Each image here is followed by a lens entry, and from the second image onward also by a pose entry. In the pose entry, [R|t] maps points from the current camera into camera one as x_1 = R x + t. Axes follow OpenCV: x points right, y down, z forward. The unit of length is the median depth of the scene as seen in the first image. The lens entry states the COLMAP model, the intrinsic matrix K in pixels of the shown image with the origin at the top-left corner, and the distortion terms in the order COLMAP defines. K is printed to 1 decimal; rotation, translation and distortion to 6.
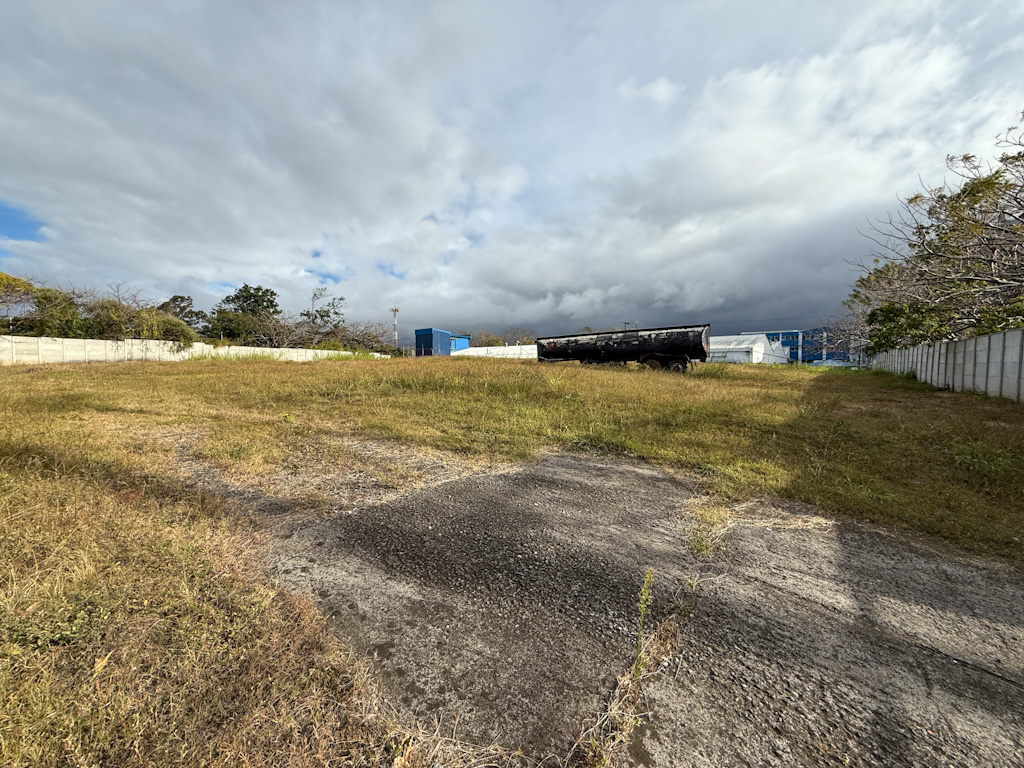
lens RADIAL K [[409.0, 0, 512.0], [0, 409.0, 384.0], [0, 0, 1]] dist [0.002390, -0.000072]
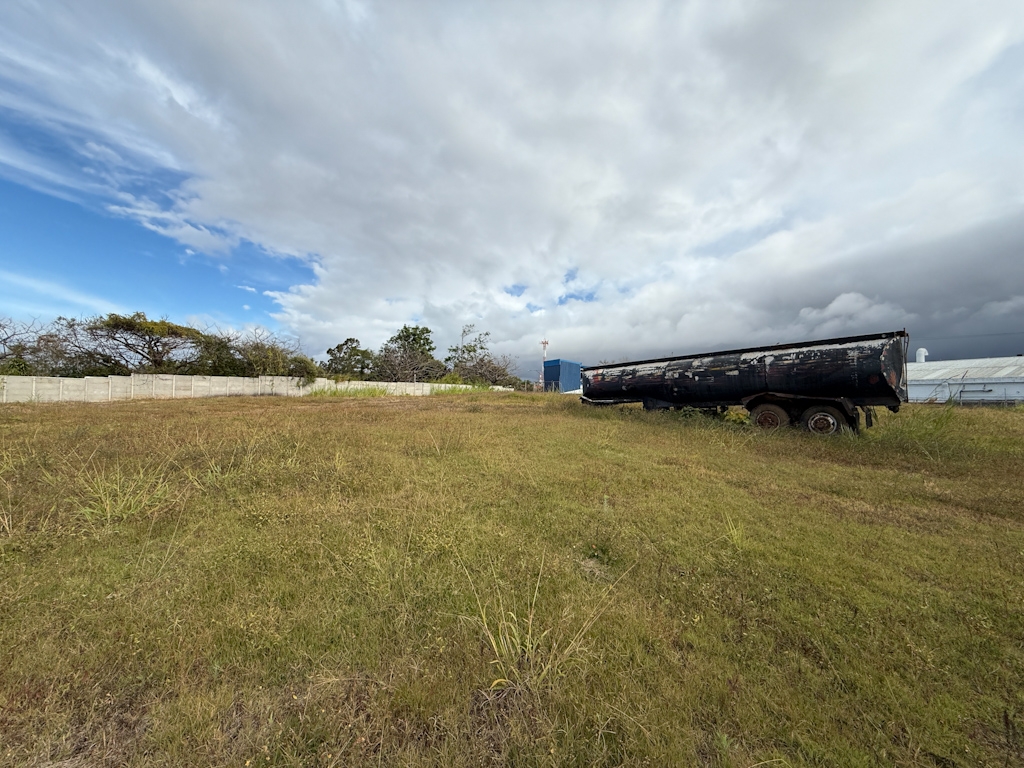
lens RADIAL K [[412.6, 0, 512.0], [0, 412.6, 384.0], [0, 0, 1]] dist [-0.000813, -0.000057]
pose [[0.921244, -0.003979, -0.388964, 0.138243], [-0.026023, 0.997077, -0.071835, -0.022545], [0.388113, 0.076300, 0.918448, 0.216114]]
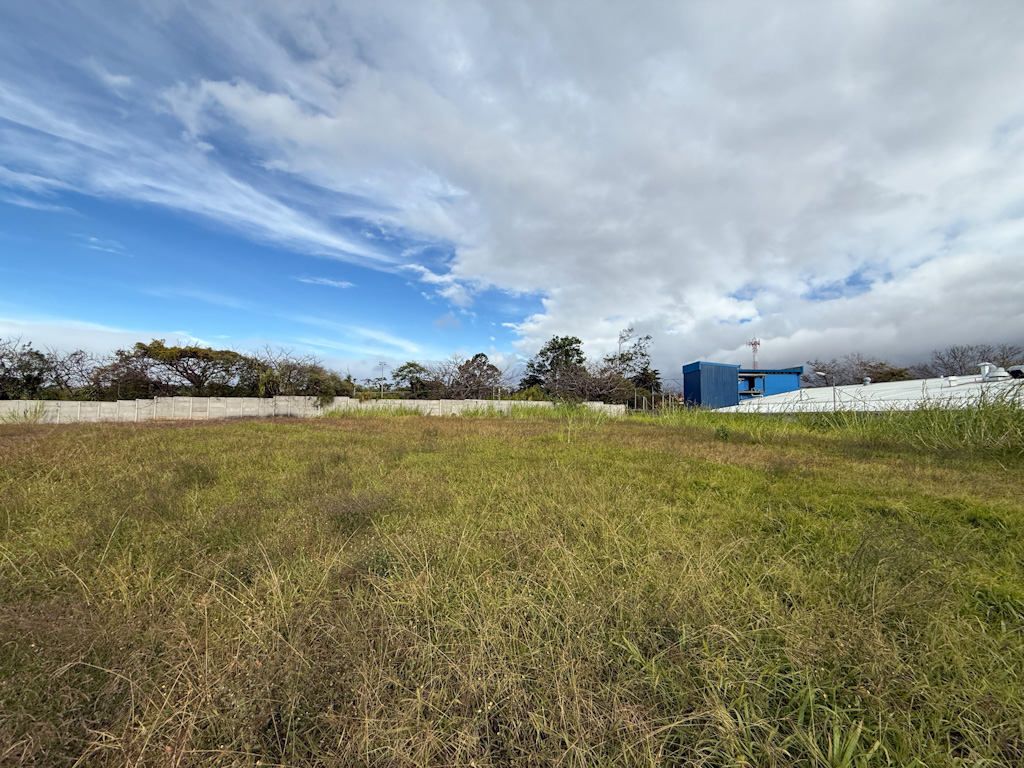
lens RADIAL K [[403.3, 0, 512.0], [0, 403.3, 384.0], [0, 0, 1]] dist [-0.005997, -0.000161]
pose [[0.578391, -0.047442, -0.814379, 0.281016], [-0.044104, 0.995029, -0.089289, -0.071387], [0.814567, 0.087562, 0.573423, 0.866148]]
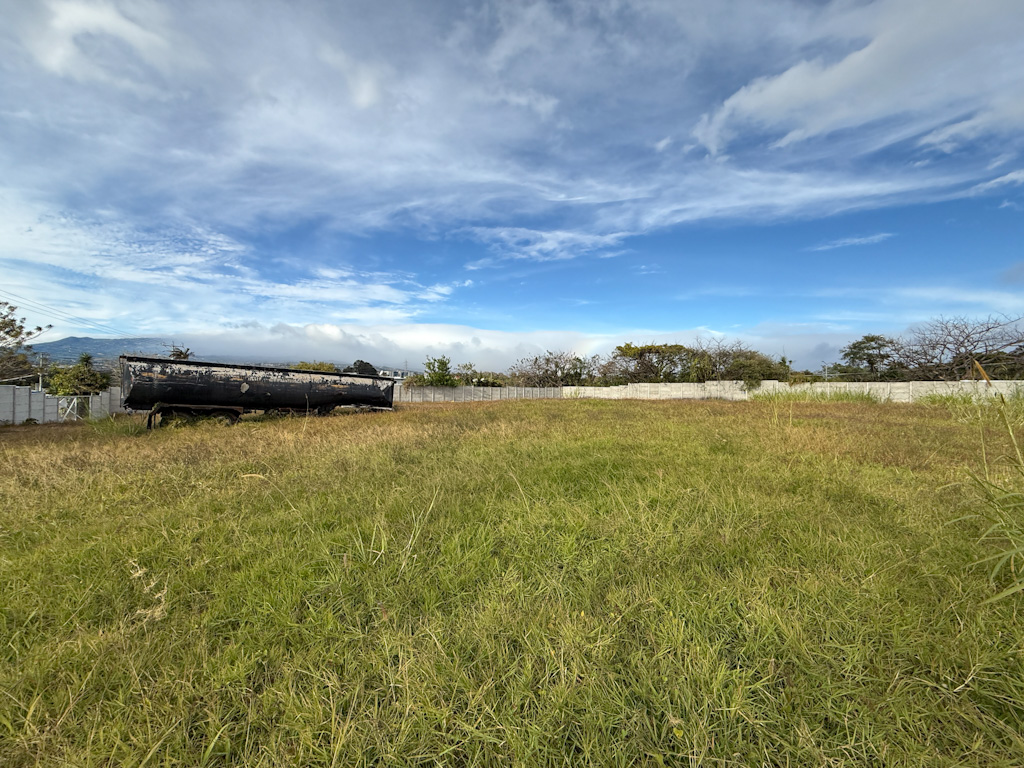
lens RADIAL K [[409.0, 0, 512.0], [0, 409.0, 384.0], [0, 0, 1]] dist [0.002390, -0.000072]
pose [[-0.492305, -0.018176, -0.870233, 0.401395], [-0.053744, 0.998509, 0.009548, -0.078261], [0.868762, 0.051470, -0.492548, 1.060285]]
